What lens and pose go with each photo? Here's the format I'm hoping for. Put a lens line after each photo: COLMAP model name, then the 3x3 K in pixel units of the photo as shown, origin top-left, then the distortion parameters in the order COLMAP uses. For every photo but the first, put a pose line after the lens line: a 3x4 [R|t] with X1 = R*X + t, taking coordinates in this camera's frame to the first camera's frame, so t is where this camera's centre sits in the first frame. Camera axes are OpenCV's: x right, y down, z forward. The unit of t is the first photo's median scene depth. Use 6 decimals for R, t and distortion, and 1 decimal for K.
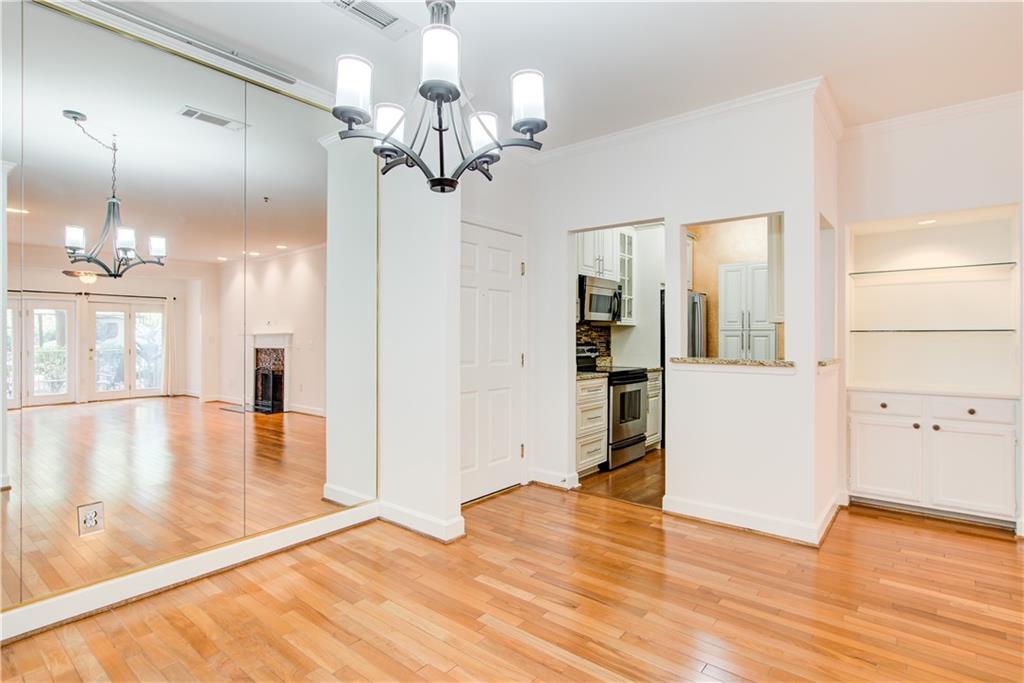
lens RADIAL K [[512.5, 0, 512.0], [0, 512.5, 341.5], [0, 0, 1]] dist [-0.001053, -0.000777]
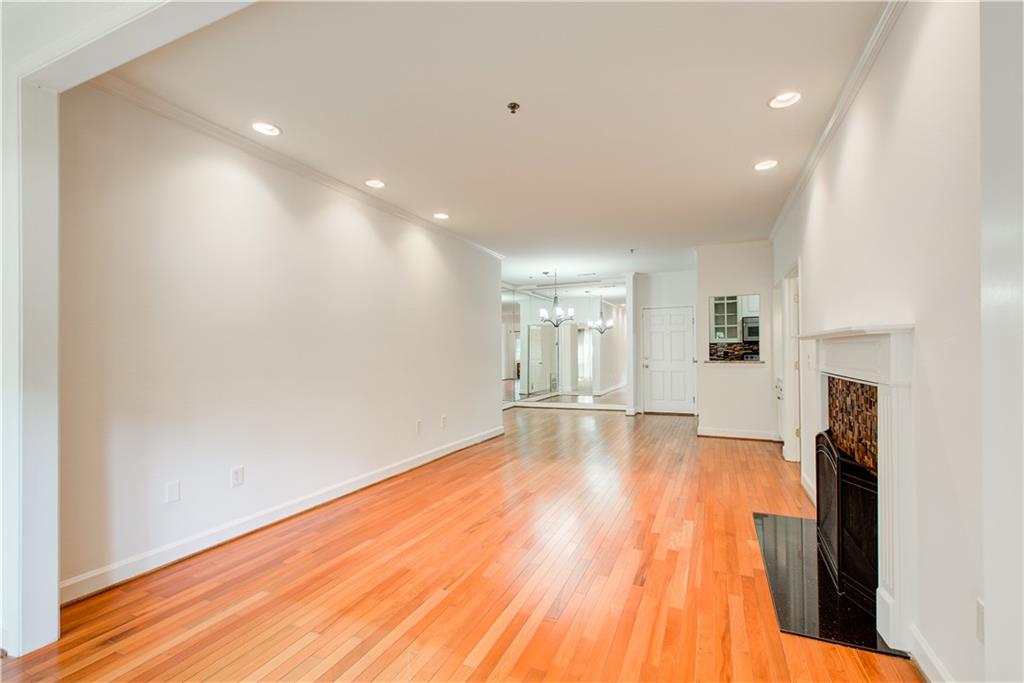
lens RADIAL K [[441.2, 0, 524.1], [0, 441.2, 348.6], [0, 0, 1]] dist [0.021836, 0.000103]
pose [[0.274026, -0.012647, -0.961639, 1.695849], [0.006225, 0.999916, -0.011377, 0.000959], [0.961702, -0.002868, 0.274082, -0.267320]]
